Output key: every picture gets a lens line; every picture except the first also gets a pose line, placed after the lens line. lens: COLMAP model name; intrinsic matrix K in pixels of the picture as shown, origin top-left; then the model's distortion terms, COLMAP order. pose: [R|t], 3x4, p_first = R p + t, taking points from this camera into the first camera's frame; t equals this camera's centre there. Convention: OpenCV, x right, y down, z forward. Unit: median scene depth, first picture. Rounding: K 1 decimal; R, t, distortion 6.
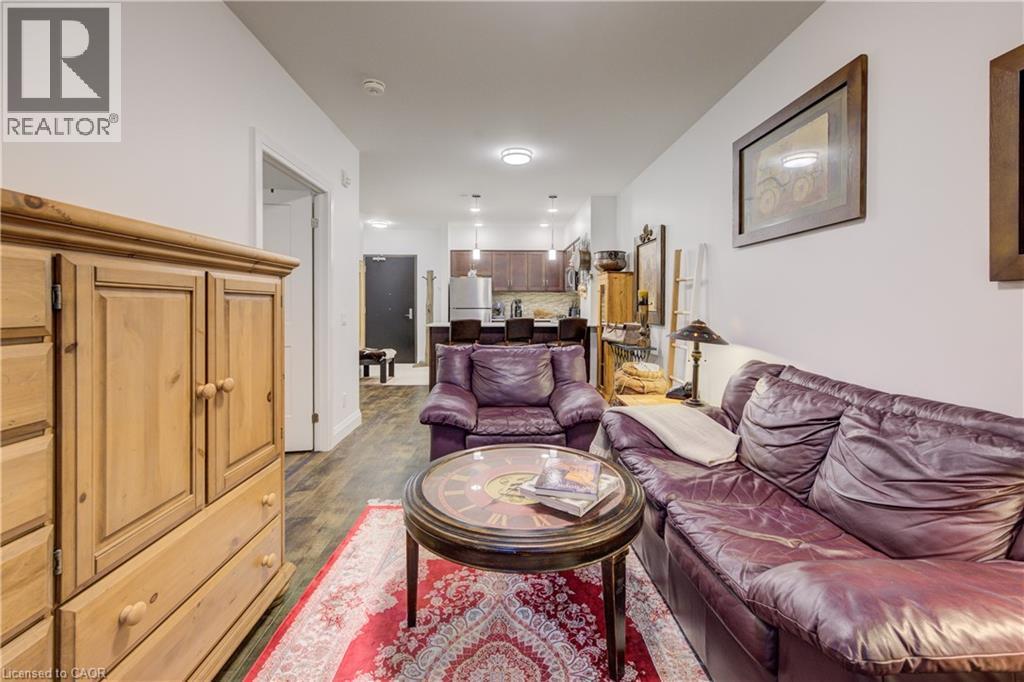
lens RADIAL K [[423.2, 0, 512.5], [0, 423.2, 308.8], [0, 0, 1]] dist [-0.000275, -0.000014]
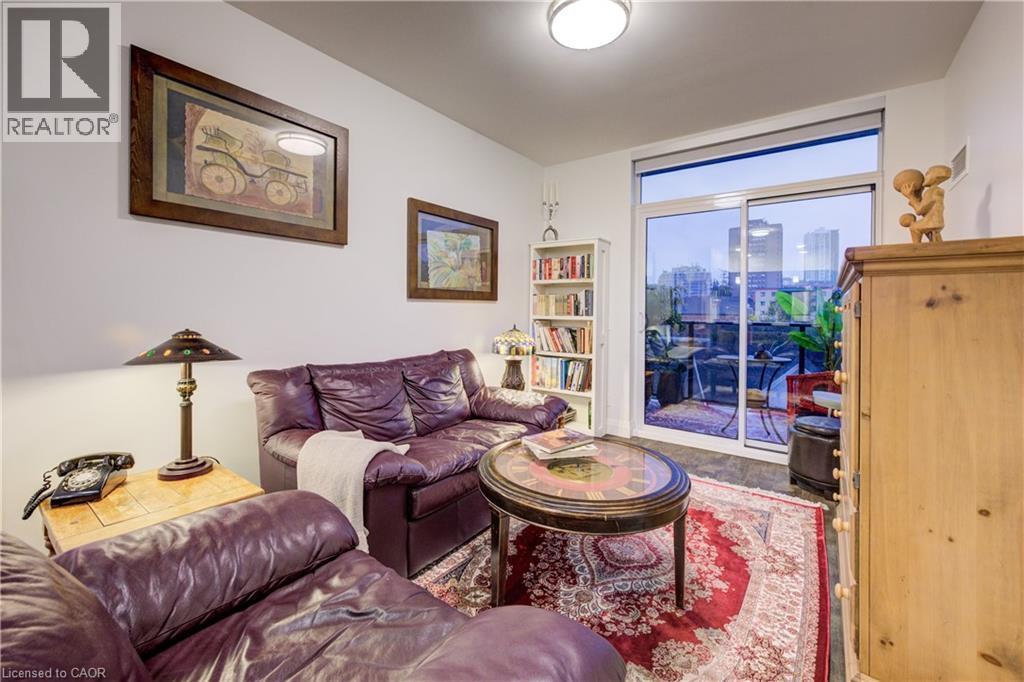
lens RADIAL K [[423.2, 0, 512.5], [0, 423.2, 308.8], [0, 0, 1]] dist [-0.000275, -0.000014]
pose [[-0.787556, -0.006548, 0.616208, -0.527582], [-0.006694, 0.999975, 0.002071, -0.012515], [-0.616206, -0.002494, -0.787581, 1.988808]]
